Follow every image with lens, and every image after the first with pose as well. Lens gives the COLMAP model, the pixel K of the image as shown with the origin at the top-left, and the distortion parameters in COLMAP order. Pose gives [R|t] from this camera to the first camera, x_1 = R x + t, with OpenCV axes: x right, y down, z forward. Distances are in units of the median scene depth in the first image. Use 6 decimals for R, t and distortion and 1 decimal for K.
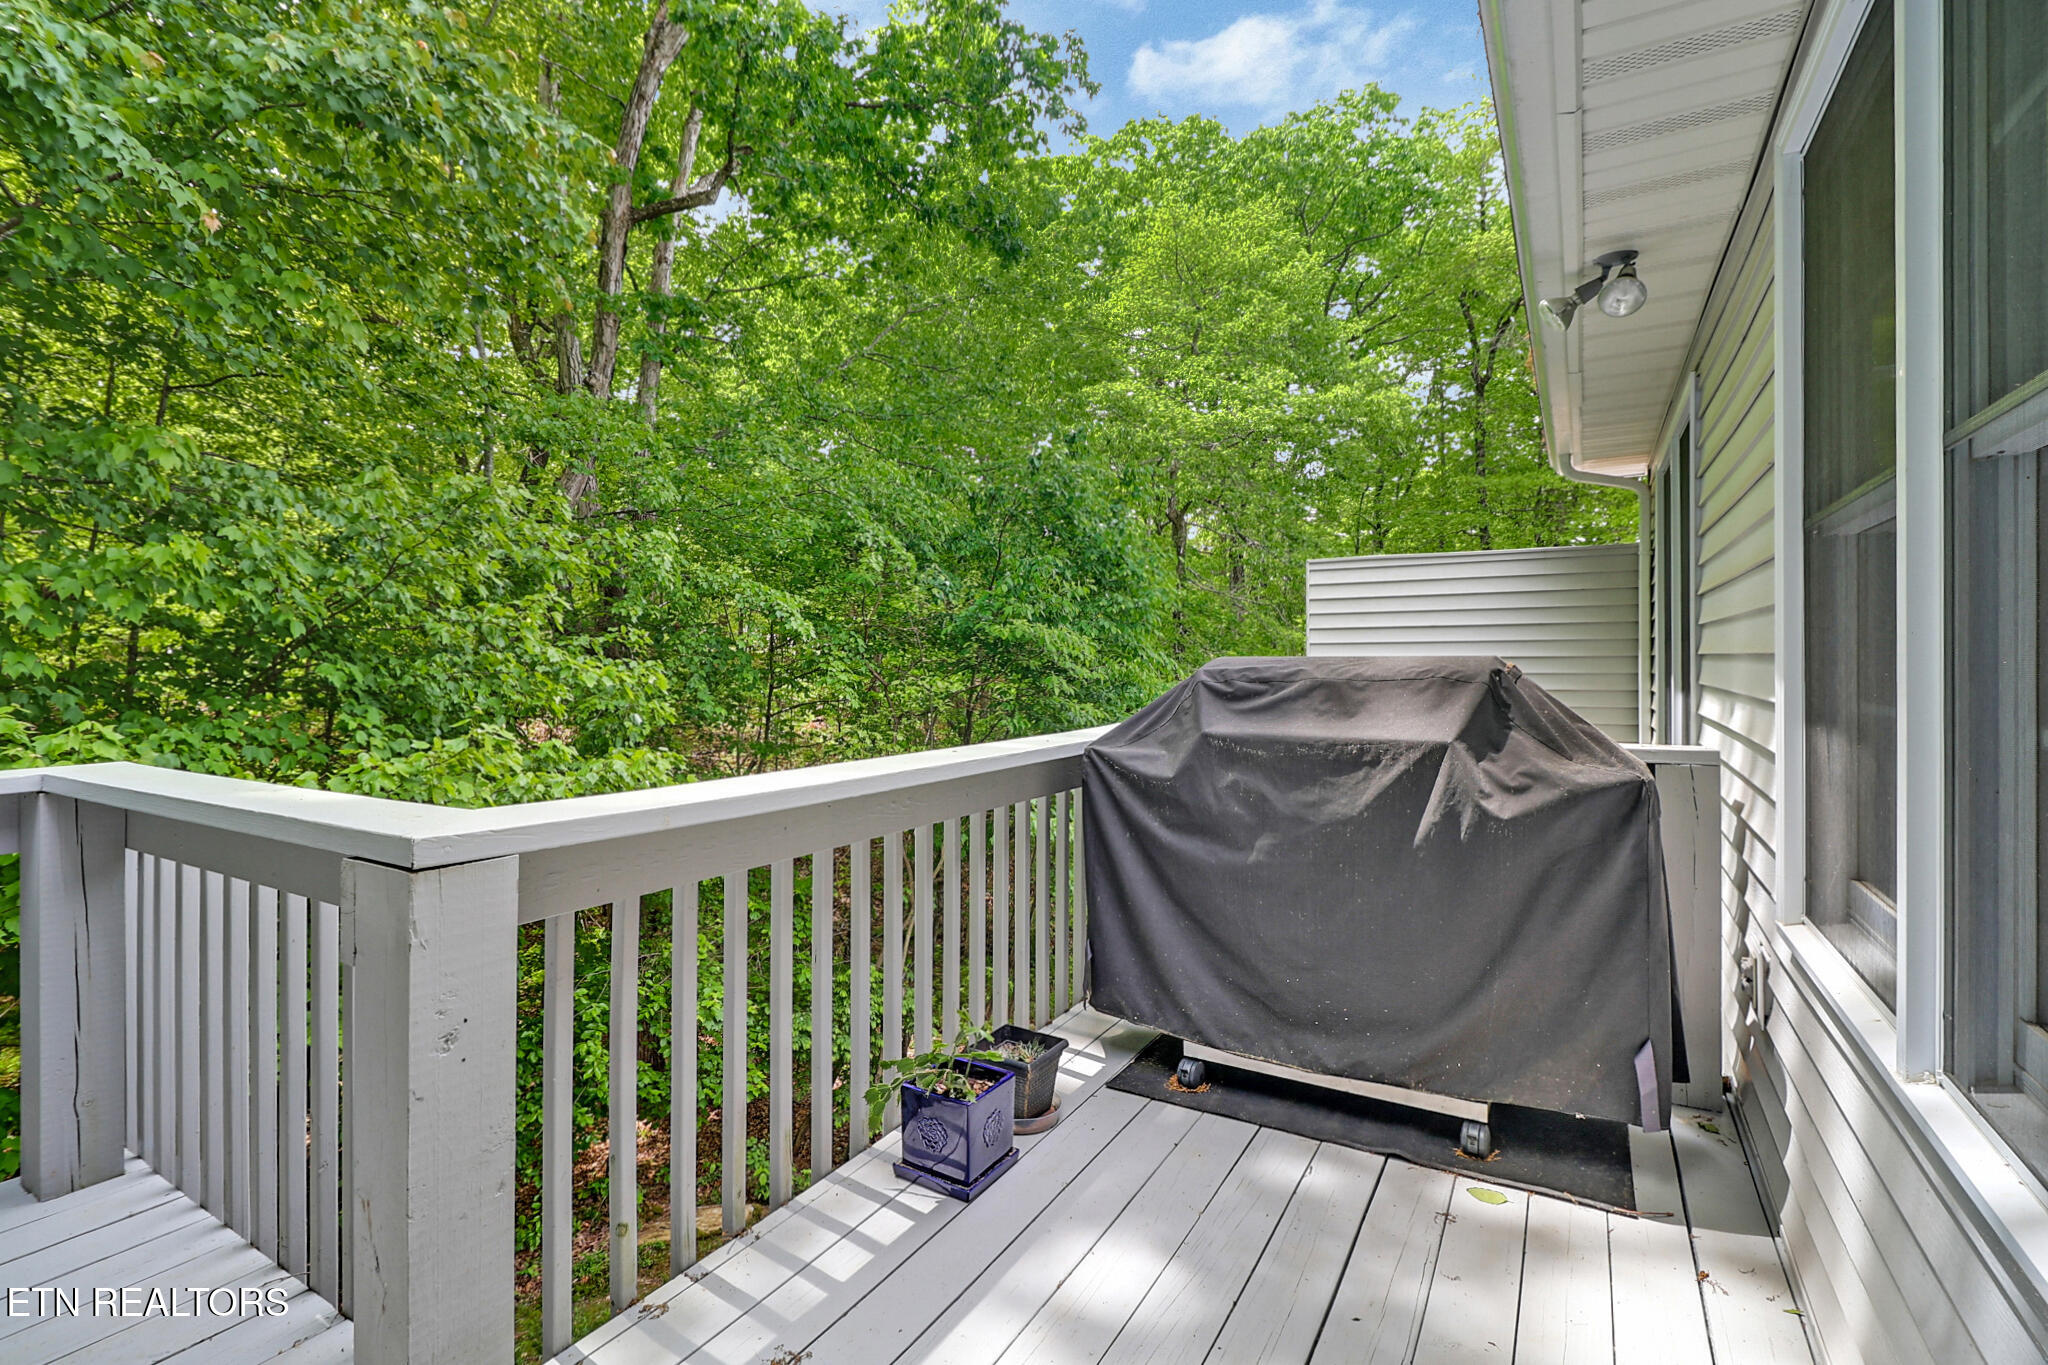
lens RADIAL K [[964.7, 0, 1021.1], [0, 964.7, 670.7], [0, 0, 1]] dist [-0.000520, -0.000010]
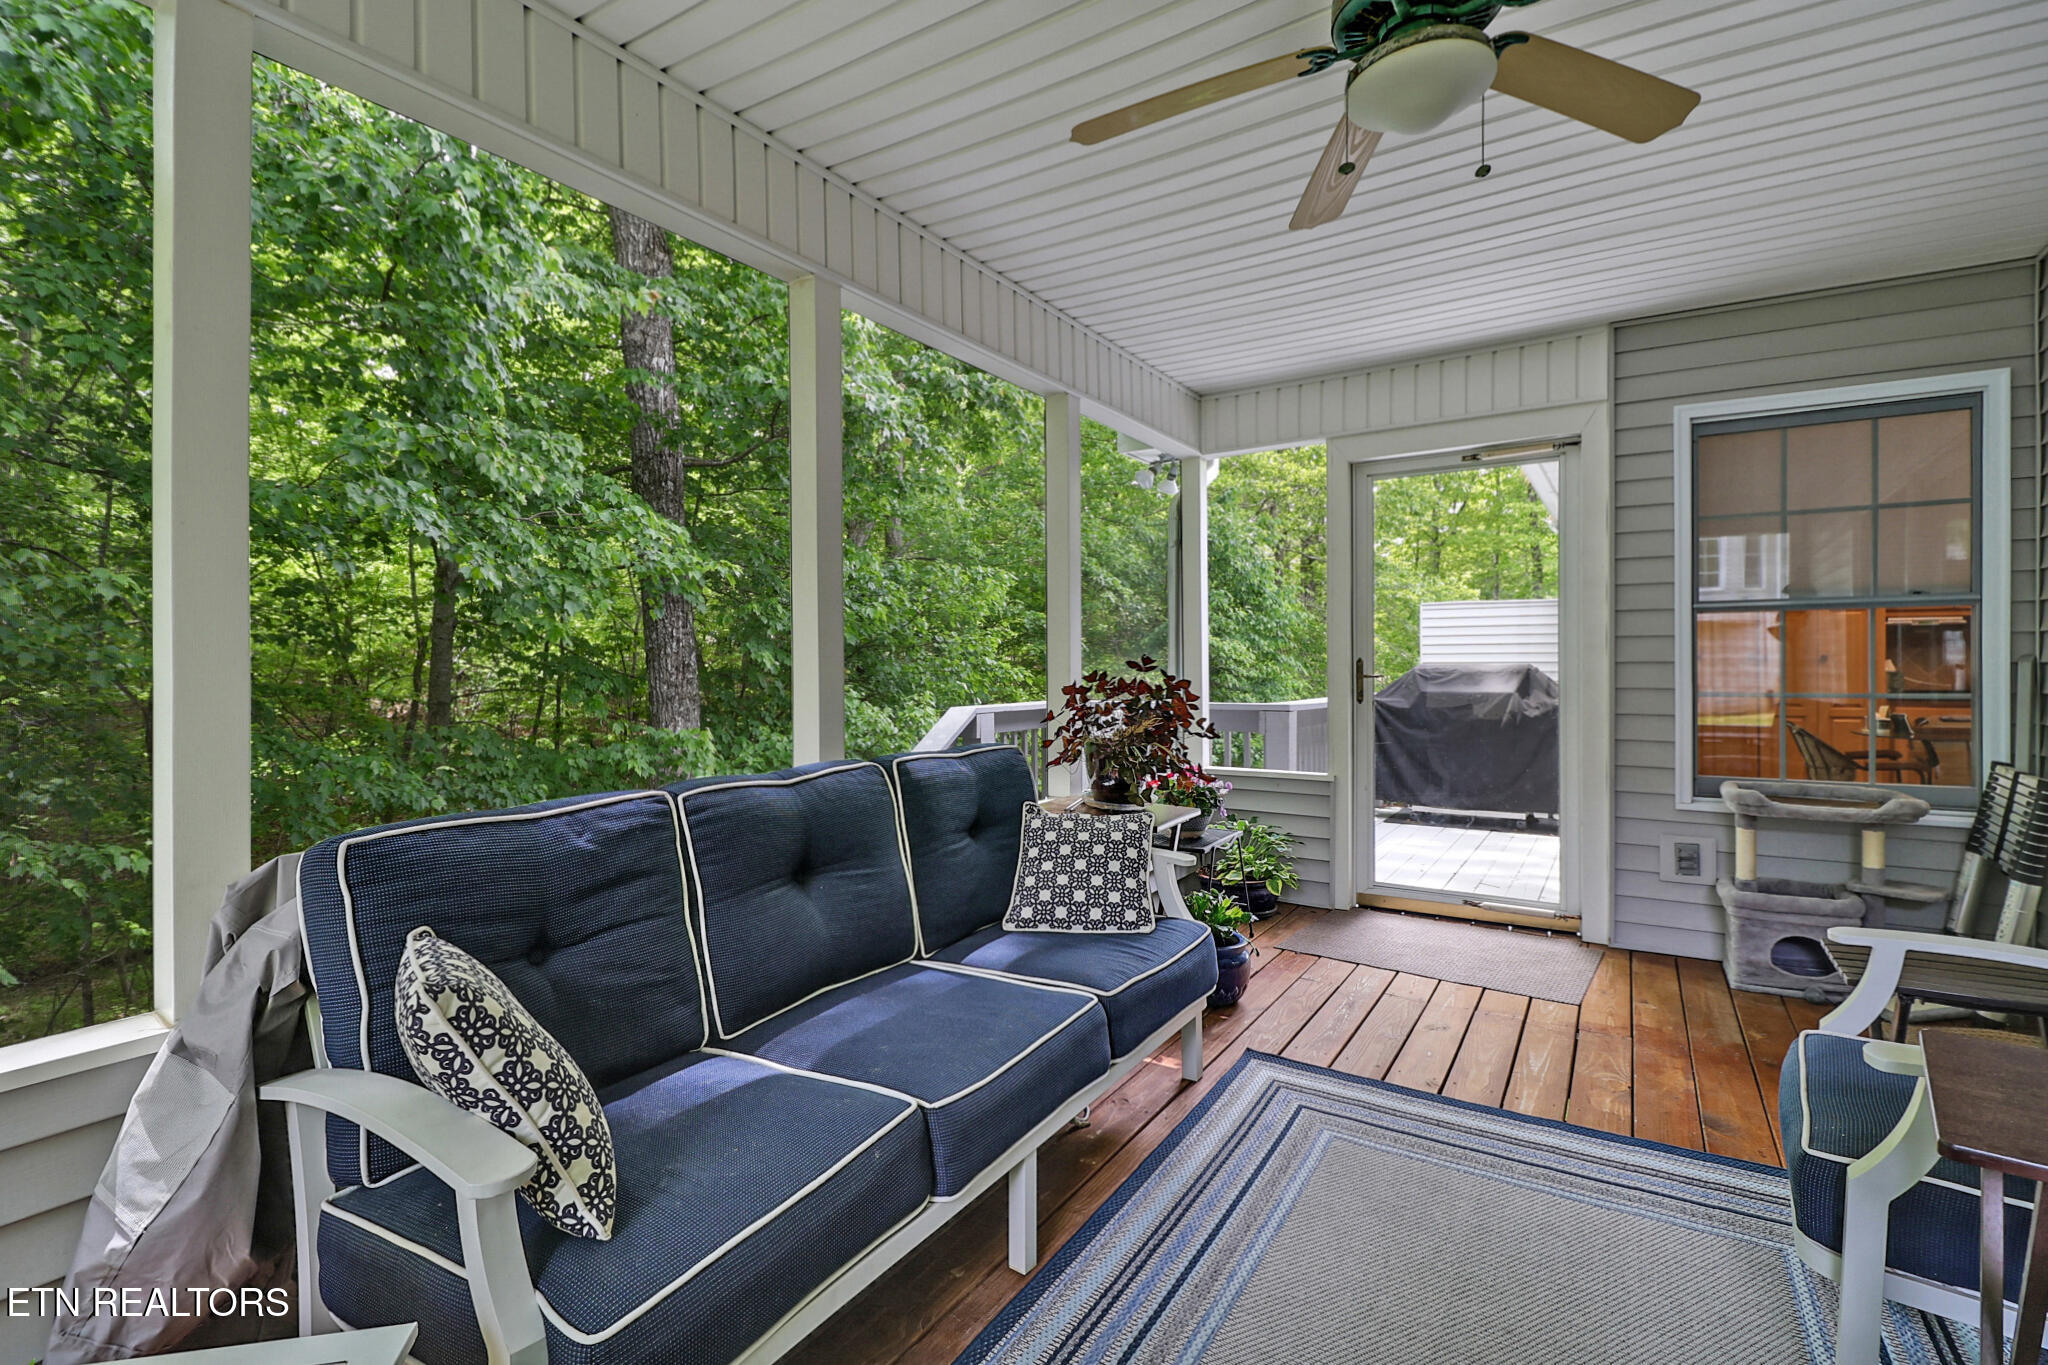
lens RADIAL K [[964.7, 0, 1026.0], [0, 964.7, 674.8], [0, 0, 1]] dist [-0.000520, -0.000010]
pose [[0.999179, -0.002178, -0.040465, -0.911962], [0.002333, 0.999990, 0.003795, 0.000863], [0.040456, -0.003887, 0.999174, -1.982485]]
